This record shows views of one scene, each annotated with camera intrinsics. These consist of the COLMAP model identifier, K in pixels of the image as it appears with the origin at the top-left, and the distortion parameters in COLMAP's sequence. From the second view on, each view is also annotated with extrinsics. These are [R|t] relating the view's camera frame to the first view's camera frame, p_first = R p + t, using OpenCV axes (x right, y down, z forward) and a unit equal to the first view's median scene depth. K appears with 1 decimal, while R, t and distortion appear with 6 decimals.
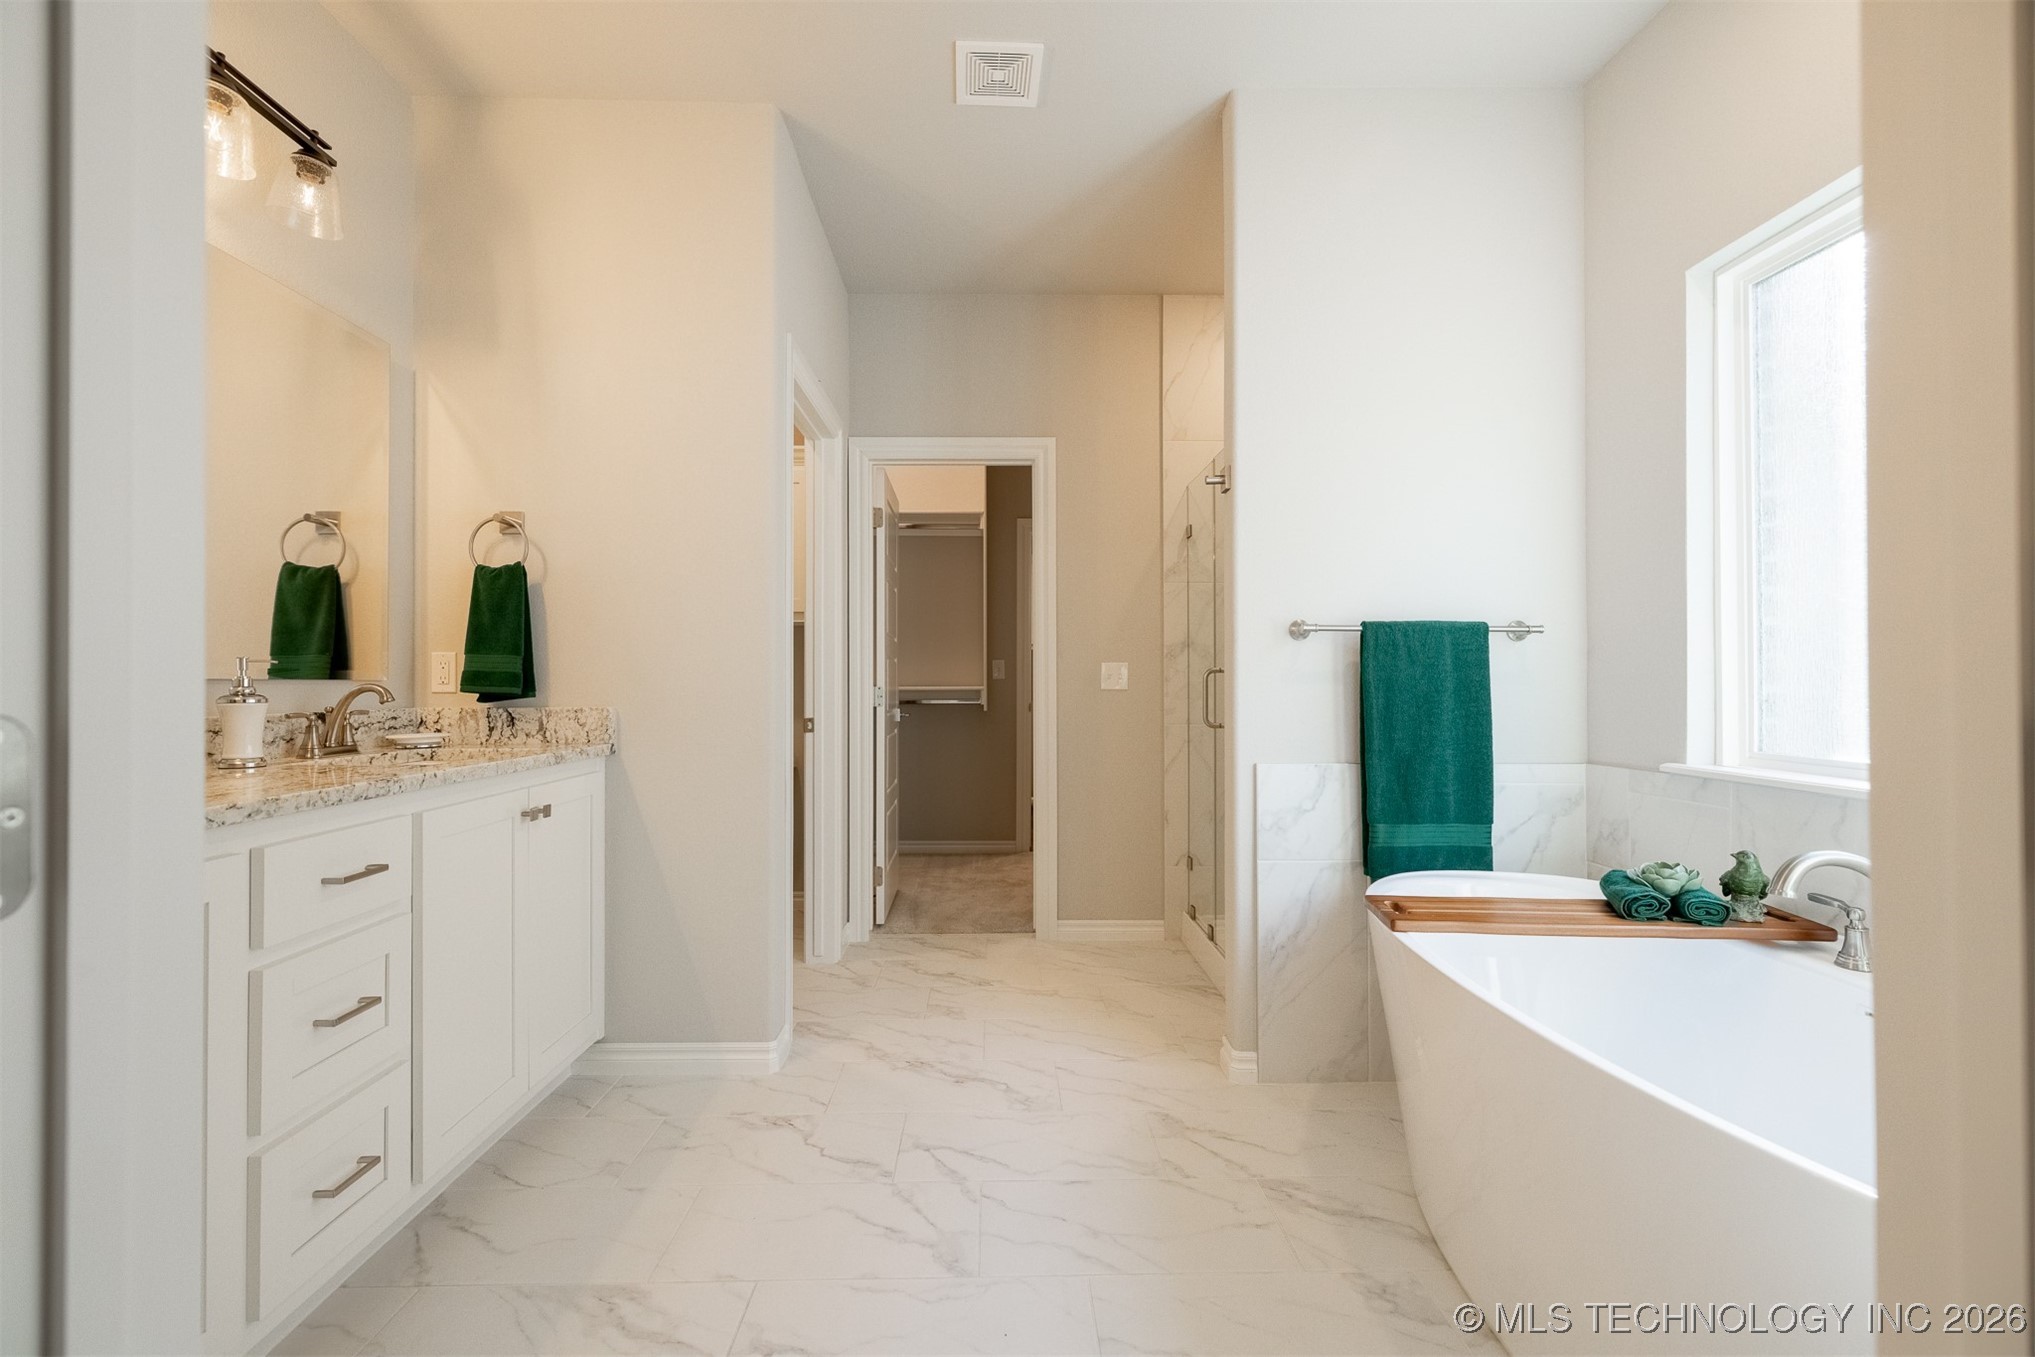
lens RADIAL K [[858.7, 0, 1006.4], [0, 858.7, 683.5], [0, 0, 1]] dist [-0.000639, 0.000759]
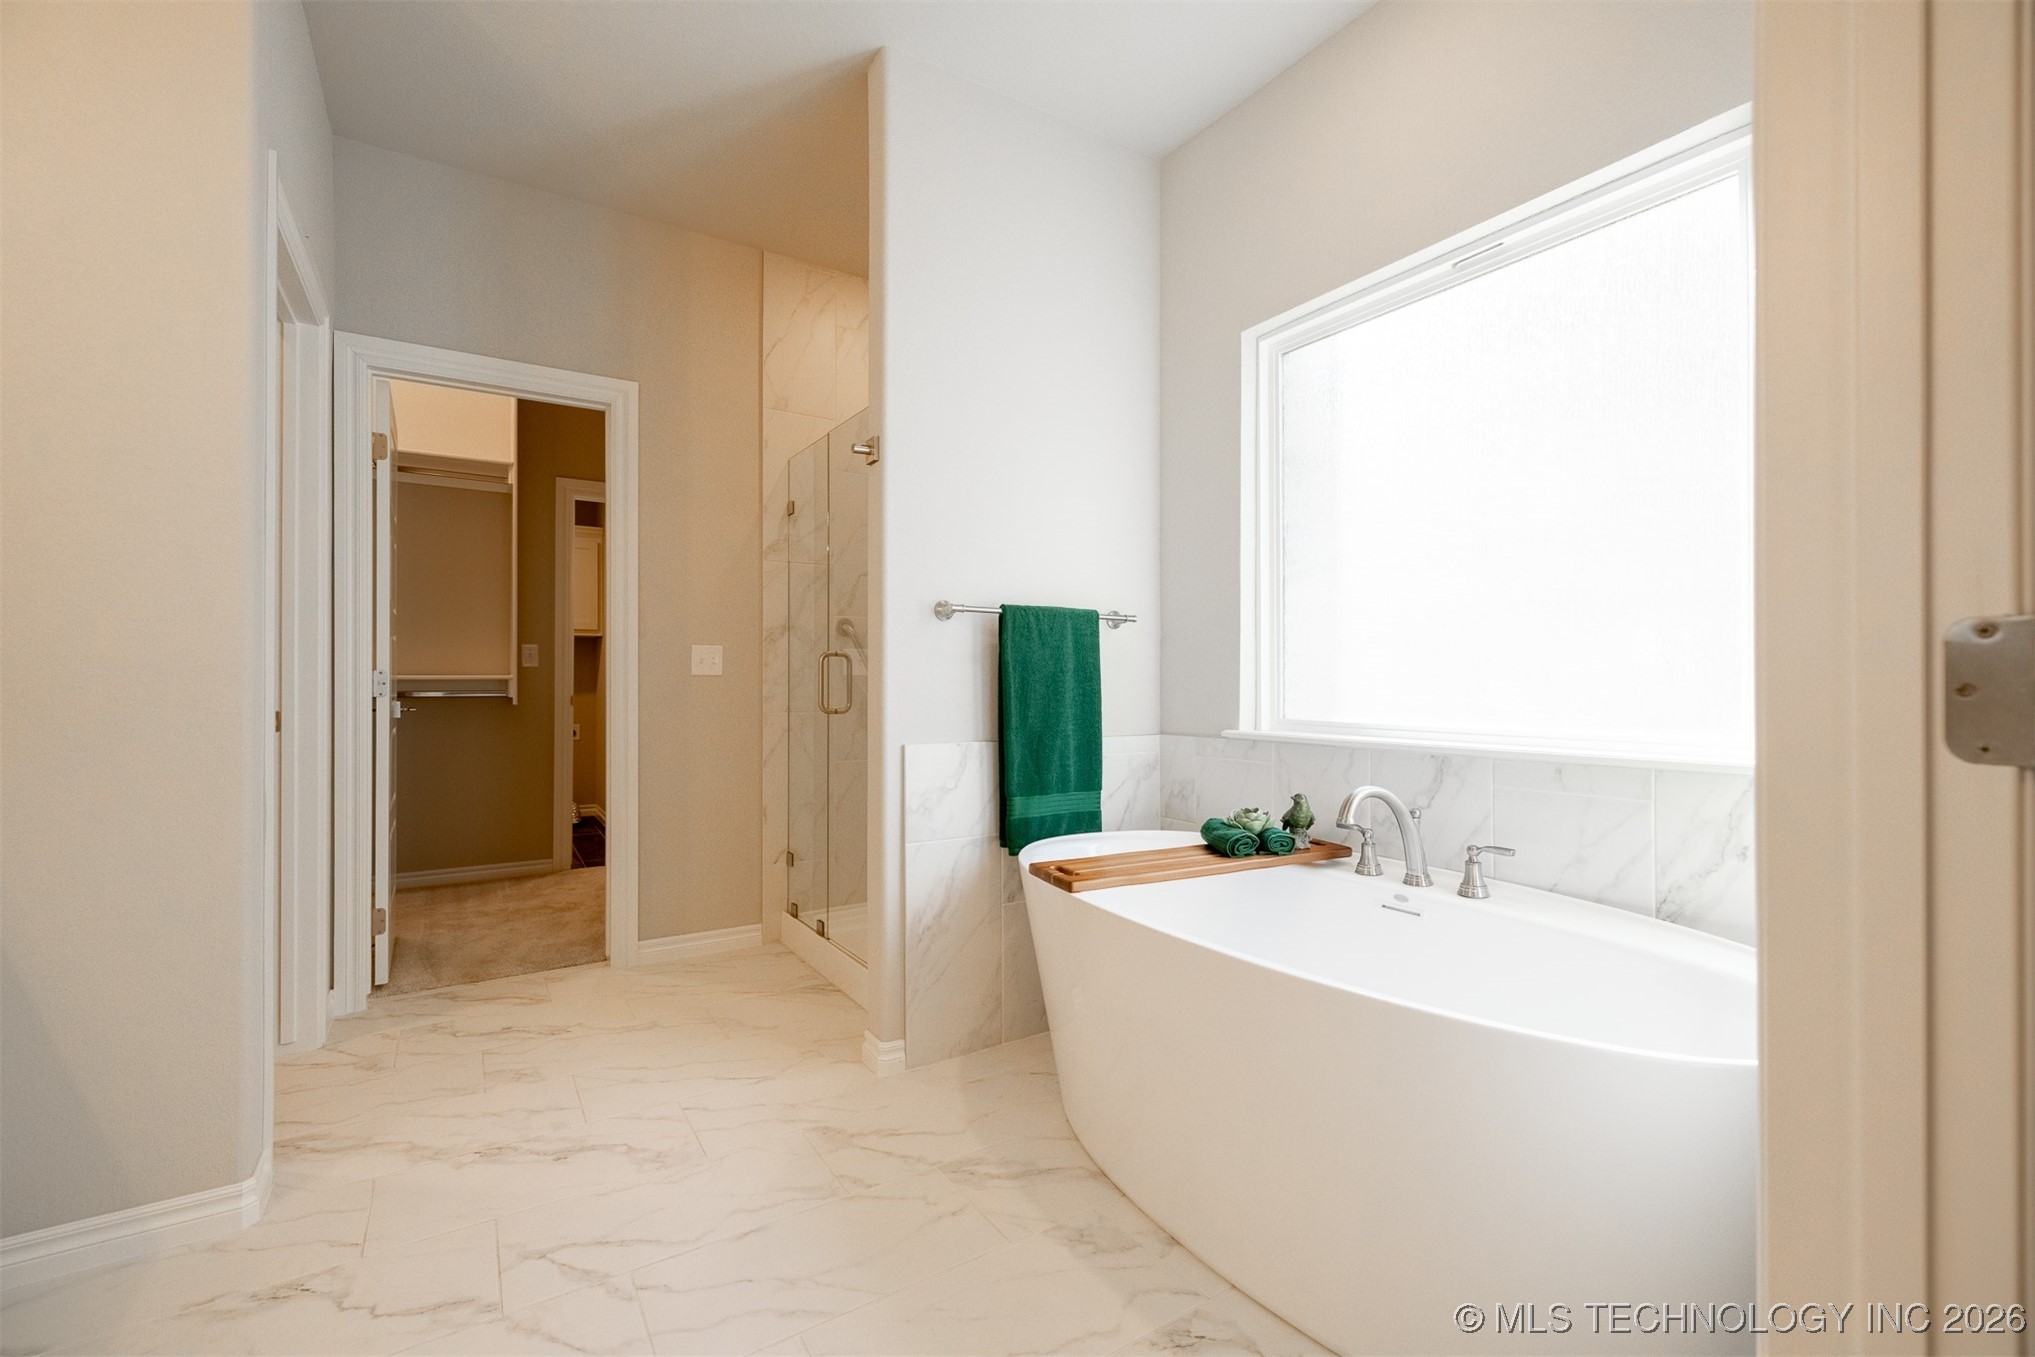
lens RADIAL K [[858.7, 0, 1012.7], [0, 858.7, 684.1], [0, 0, 1]] dist [-0.000639, 0.000759]
pose [[0.848243, 0.000101, 0.529608, -0.123025], [-0.001258, 0.999998, 0.001825, 0.022047], [-0.529606, -0.002214, 0.848241, 0.104124]]
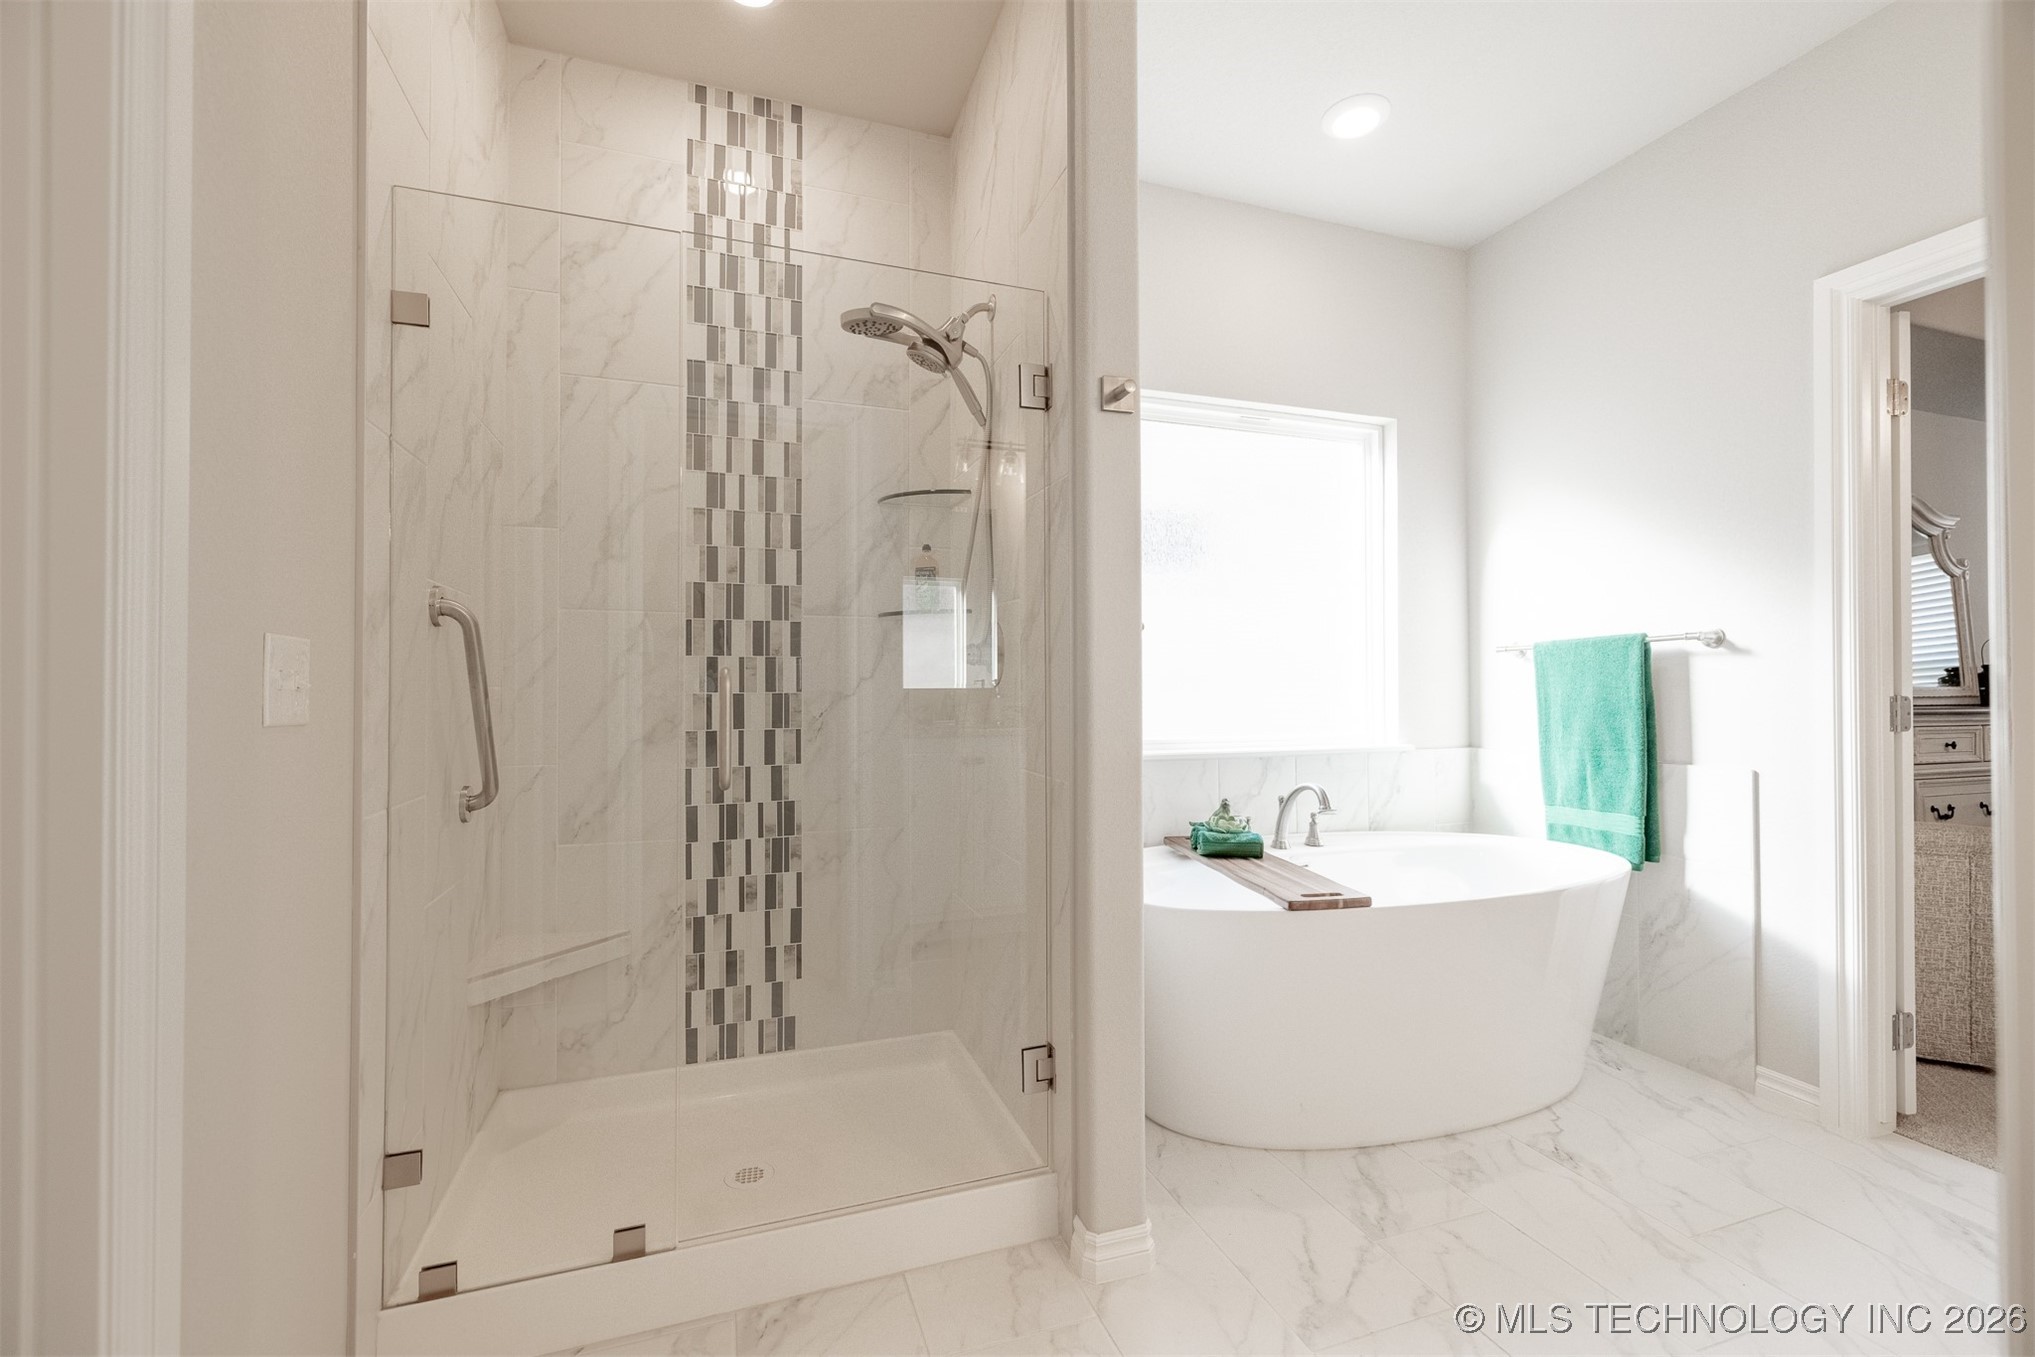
lens RADIAL K [[858.7, 0, 1019.5], [0, 858.7, 681.0], [0, 0, 1]] dist [-0.000639, 0.000759]
pose [[-0.324577, 0.016661, 0.945713, -0.363136], [0.001715, 0.999854, -0.017026, 0.004746], [-0.945858, -0.003904, -0.324558, 1.336078]]
